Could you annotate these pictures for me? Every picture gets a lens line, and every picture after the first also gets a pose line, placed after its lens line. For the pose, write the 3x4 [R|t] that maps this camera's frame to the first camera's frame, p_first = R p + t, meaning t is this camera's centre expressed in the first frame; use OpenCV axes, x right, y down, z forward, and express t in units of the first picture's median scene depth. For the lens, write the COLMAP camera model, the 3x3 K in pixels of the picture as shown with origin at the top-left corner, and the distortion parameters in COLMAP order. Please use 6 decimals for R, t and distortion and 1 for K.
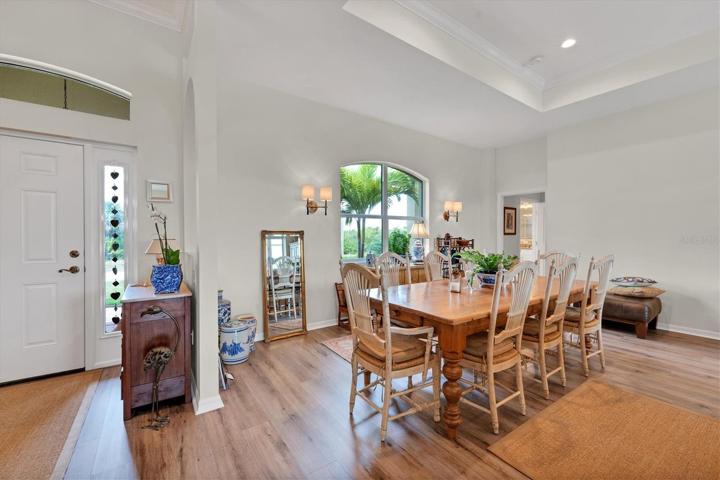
lens RADIAL K [[292.9, 0, 356.7], [0, 292.9, 240.4], [0, 0, 1]] dist [-0.006612, 0.000805]
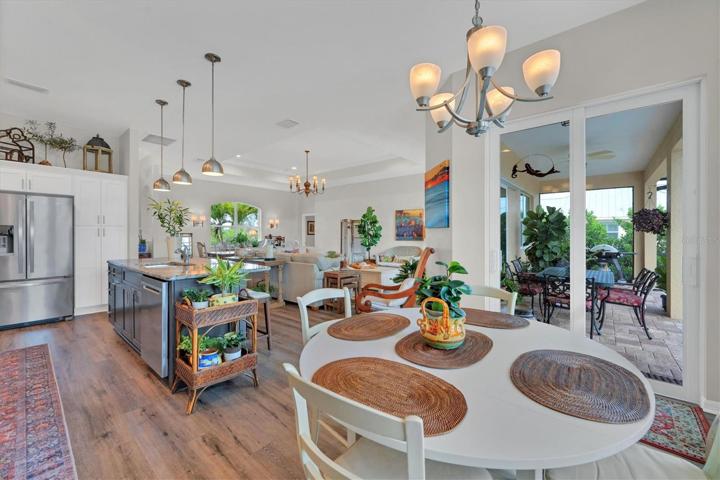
lens RADIAL K [[292.9, 0, 359.6], [0, 292.9, 234.7], [0, 0, 1]] dist [-0.006612, 0.000805]
pose [[0.968107, 0.003189, 0.250516, 0.390248], [0.000061, 0.999916, -0.012964, 0.007507], [-0.250536, 0.012566, 0.968026, -1.193984]]
